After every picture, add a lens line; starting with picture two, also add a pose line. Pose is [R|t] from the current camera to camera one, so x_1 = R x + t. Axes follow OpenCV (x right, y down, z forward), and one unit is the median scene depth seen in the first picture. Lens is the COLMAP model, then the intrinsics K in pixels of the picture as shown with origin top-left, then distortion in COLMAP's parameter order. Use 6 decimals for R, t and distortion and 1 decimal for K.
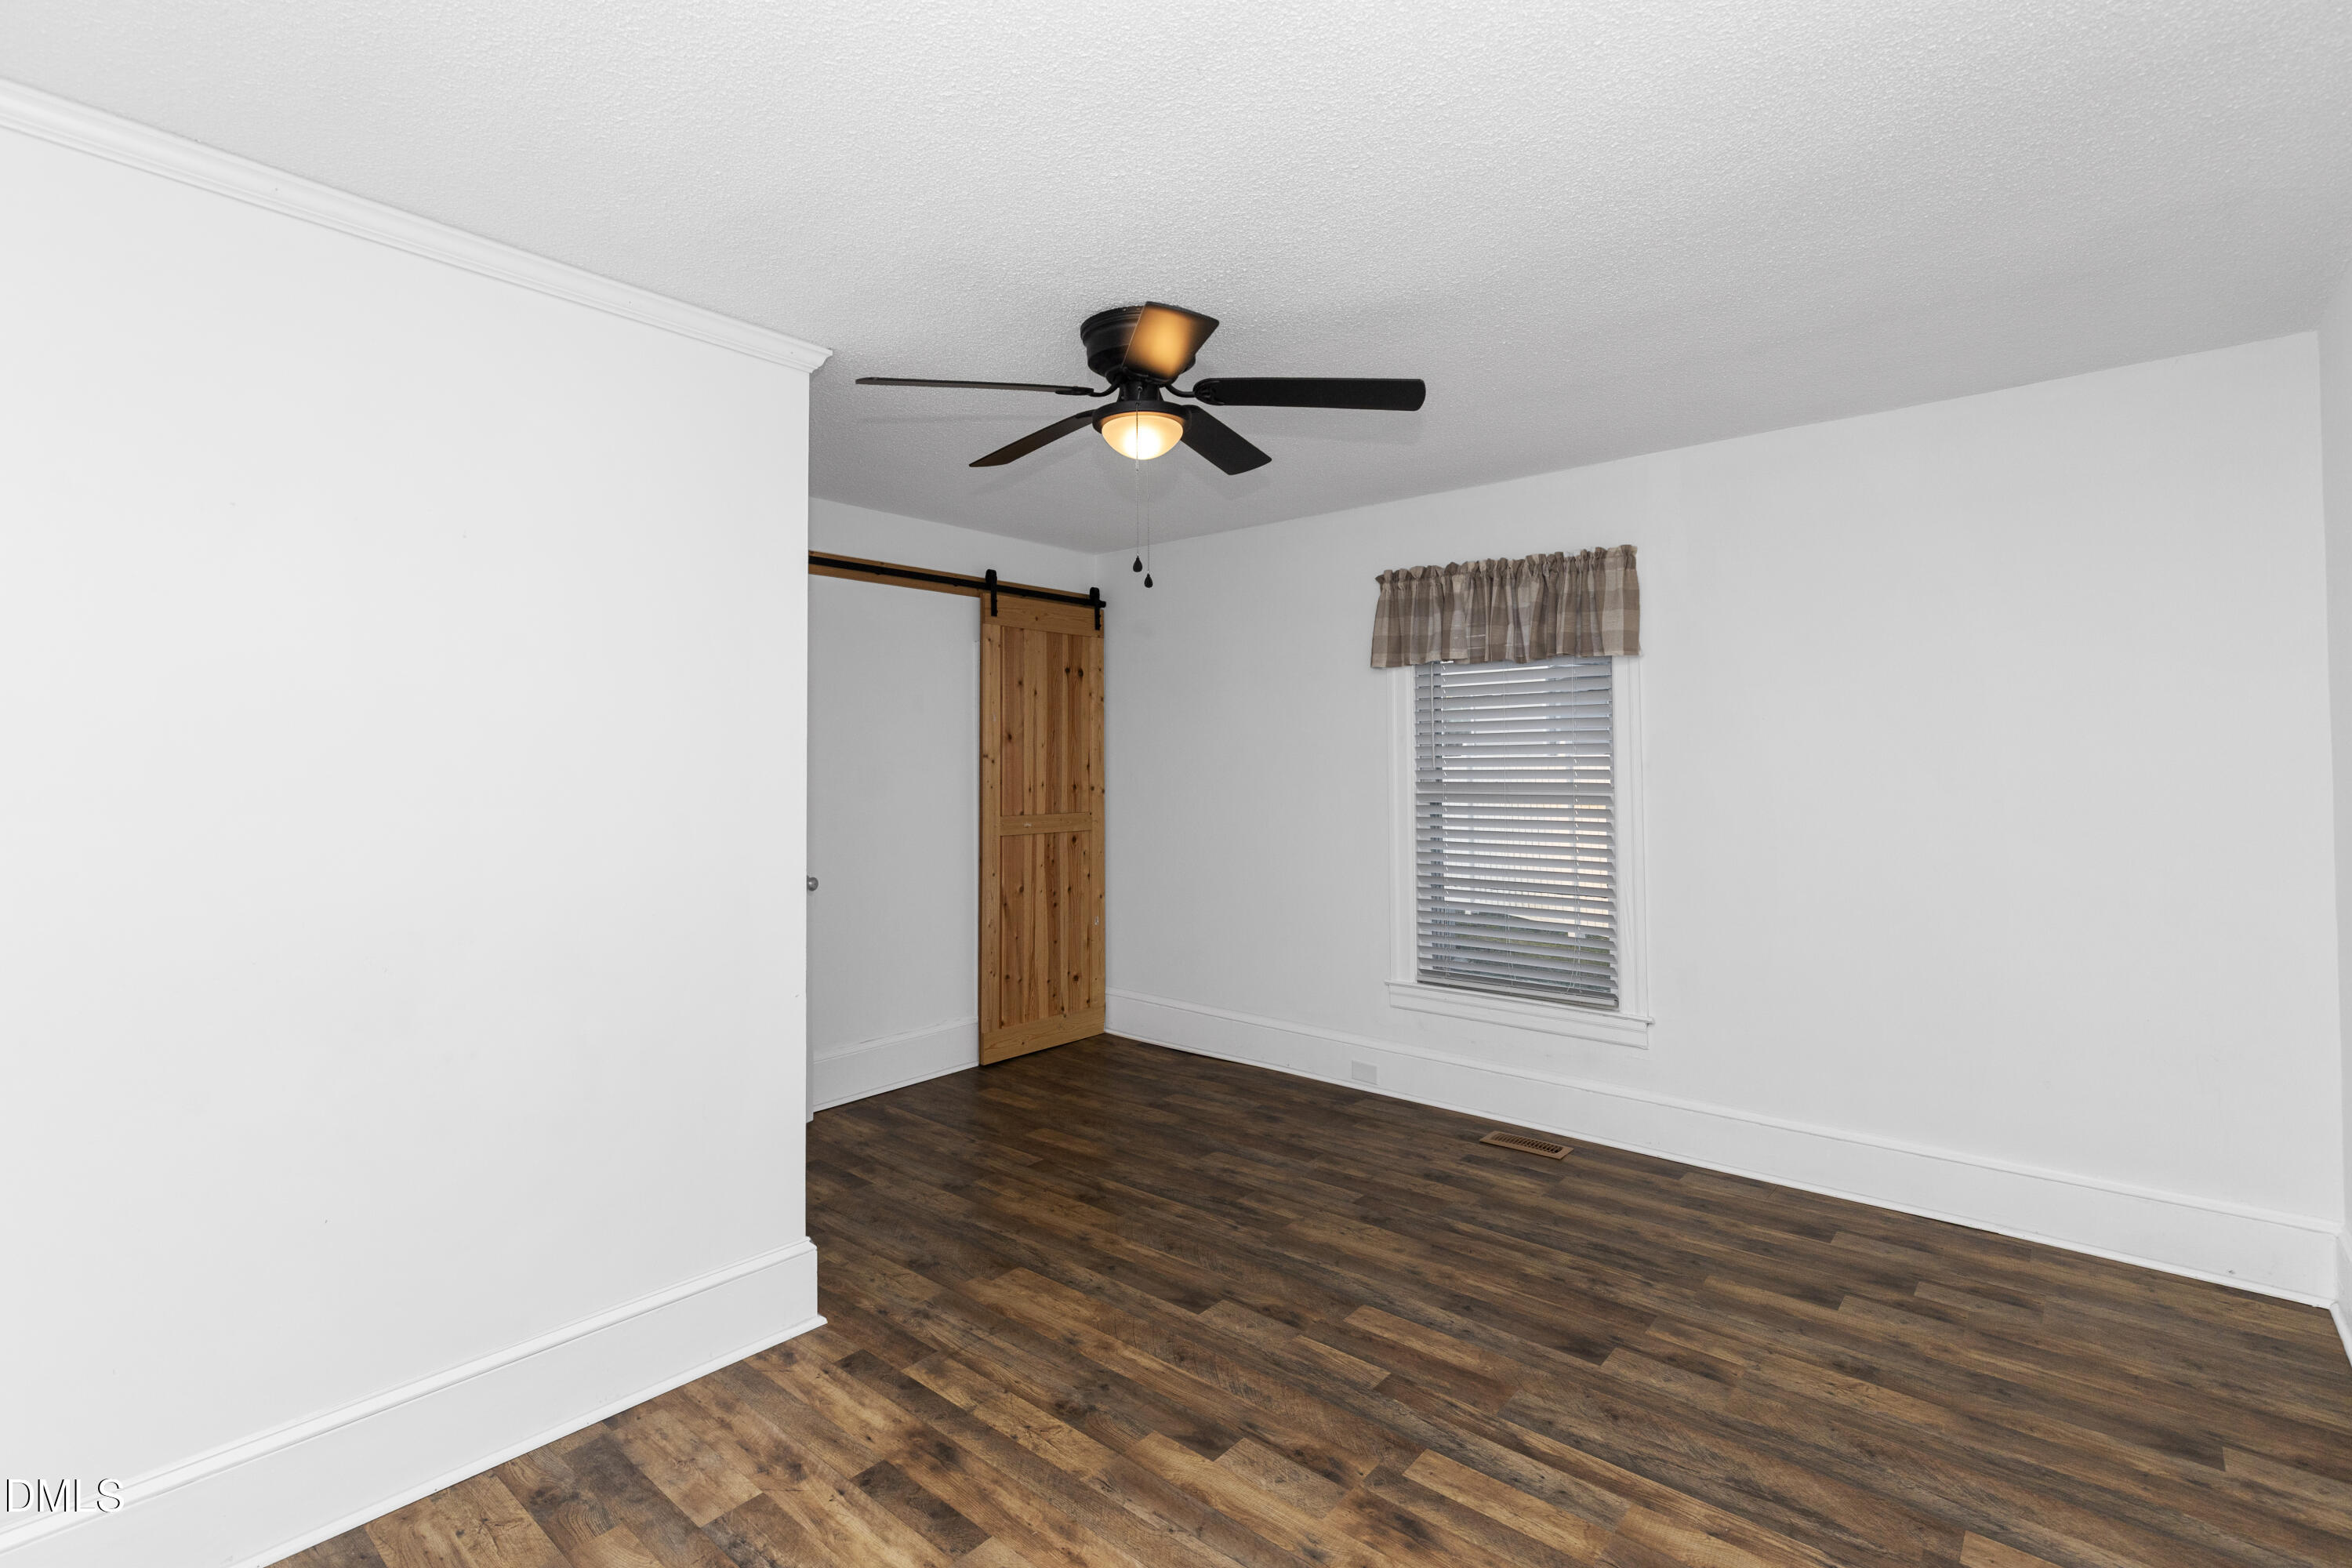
lens RADIAL K [[1083.7, 0, 1169.3], [0, 1083.7, 761.2], [0, 0, 1]] dist [0.010077, -0.002115]
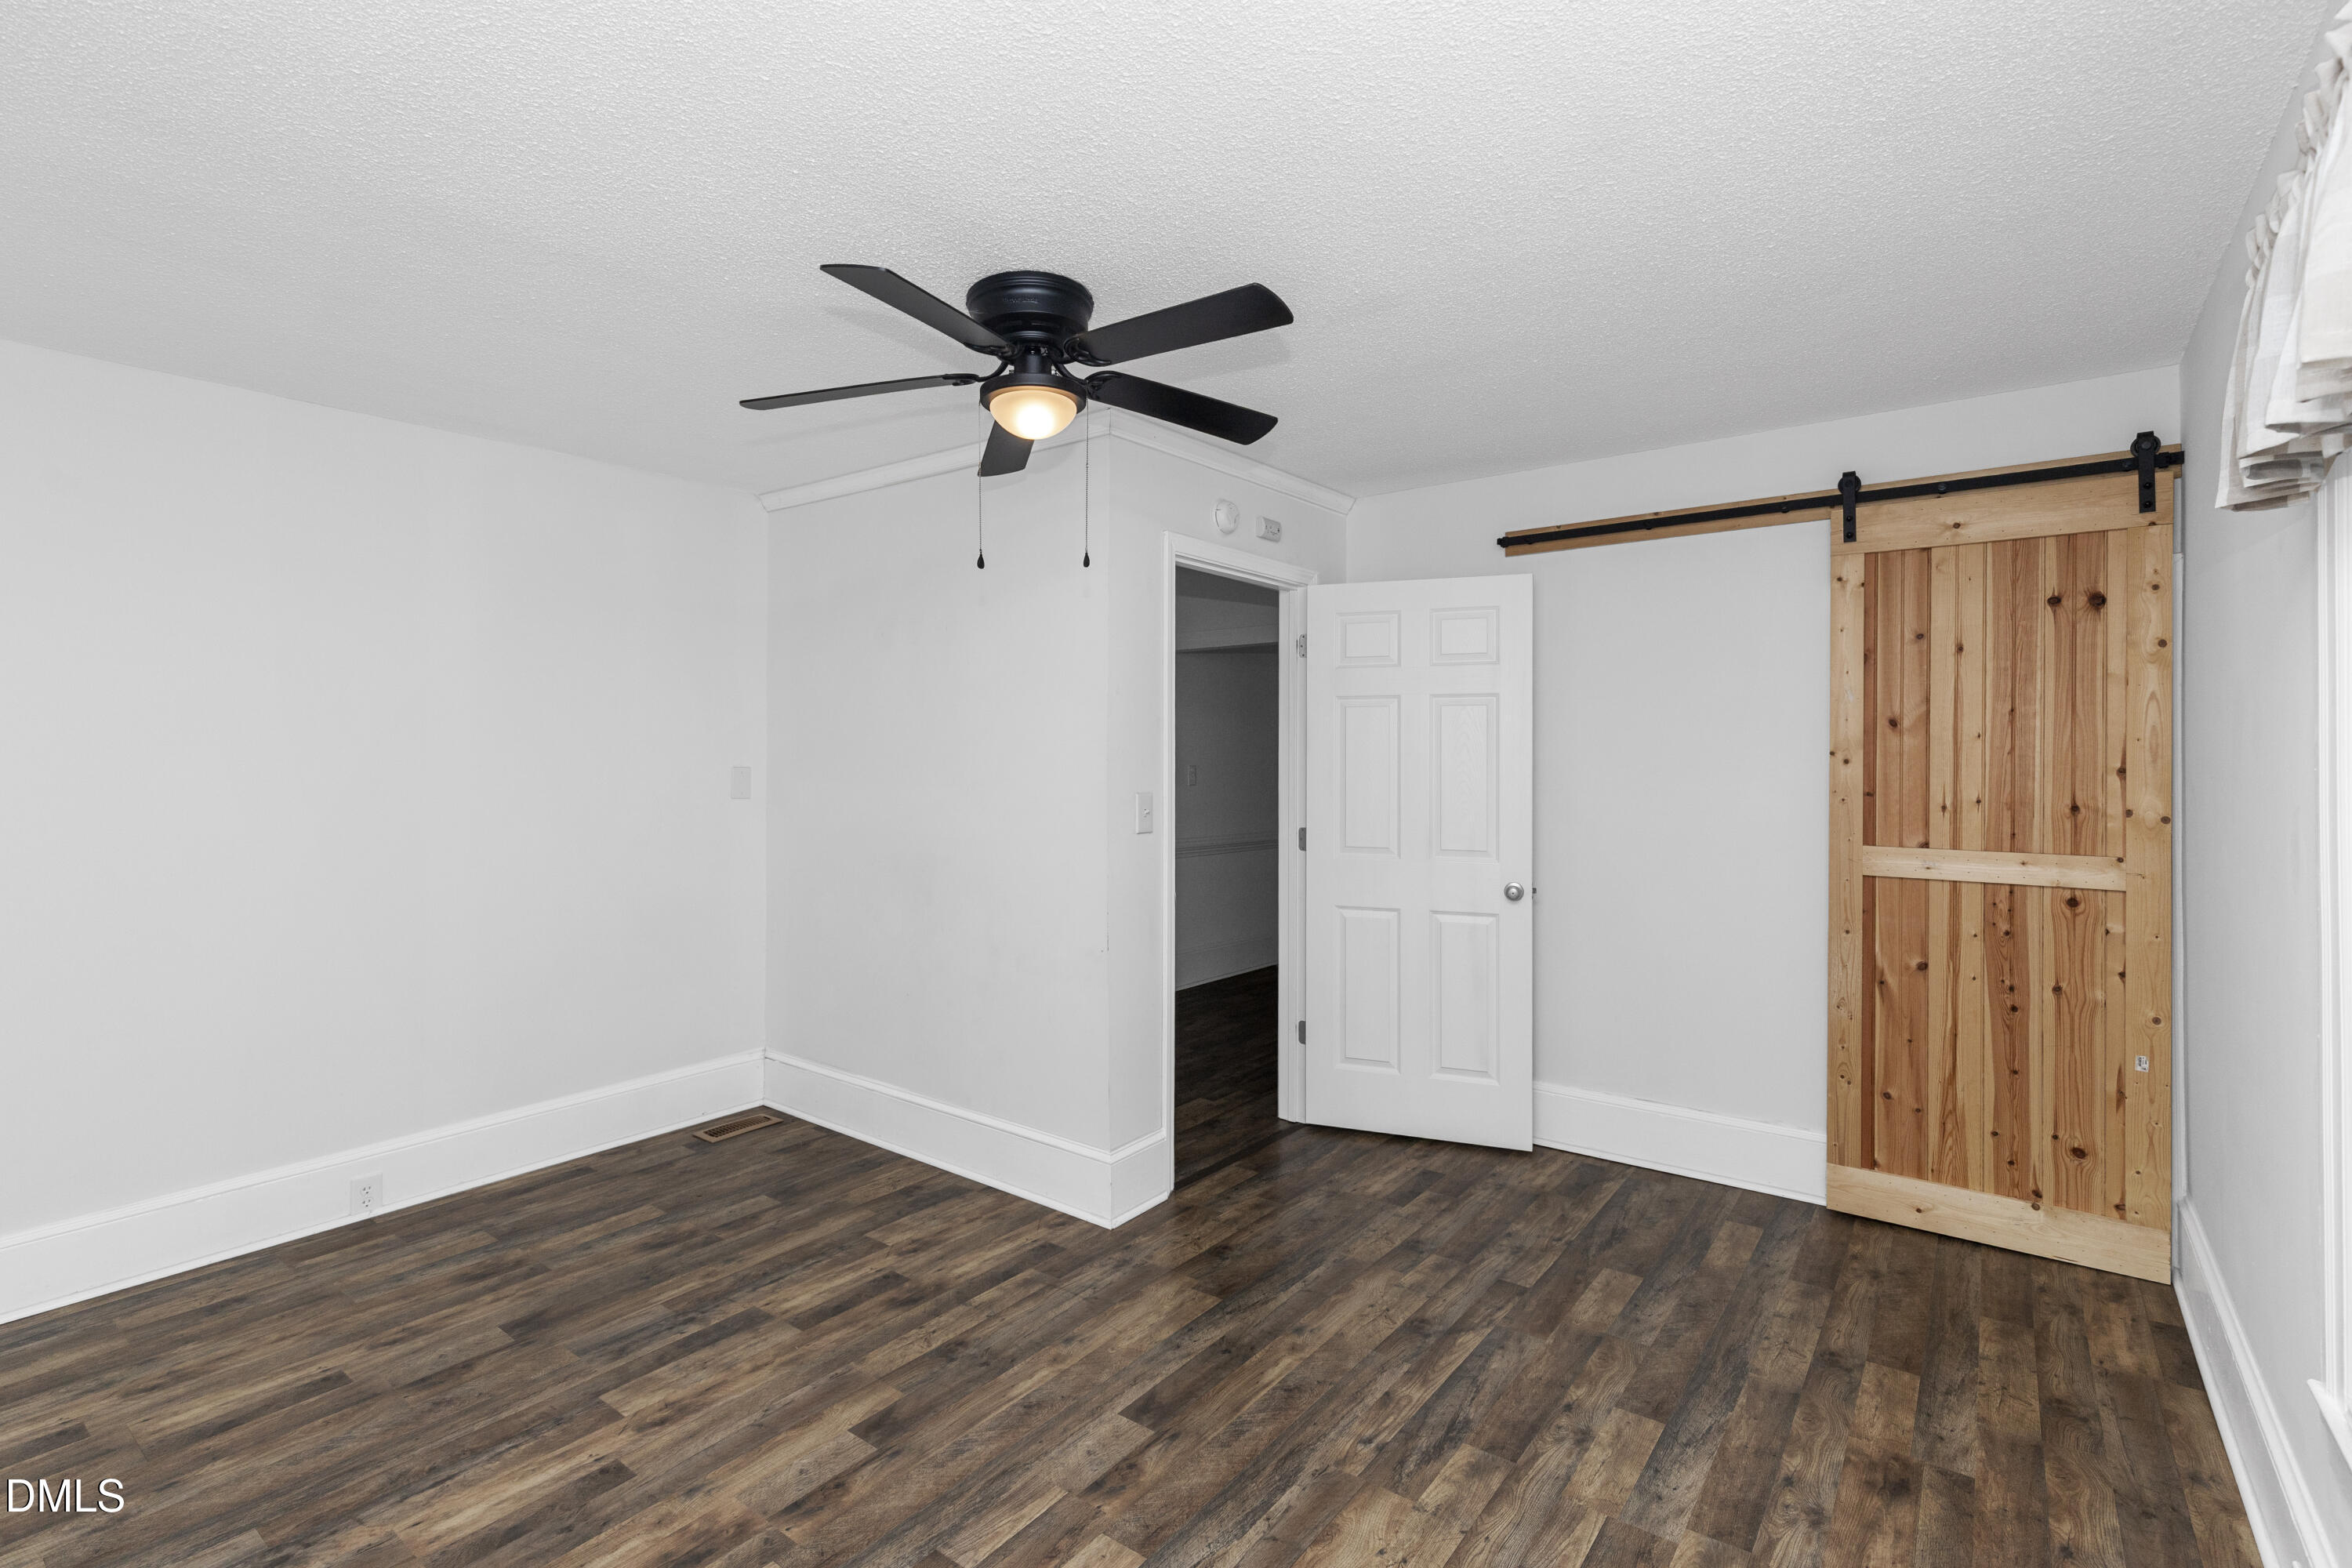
lens RADIAL K [[1083.7, 0, 1174.7], [0, 1083.7, 782.5], [0, 0, 1]] dist [0.010077, -0.002115]
pose [[0.064387, 0.024818, -0.997616, 0.668303], [-0.002748, 0.999691, 0.024693, -0.003571], [0.997921, 0.001151, 0.064435, 0.764524]]
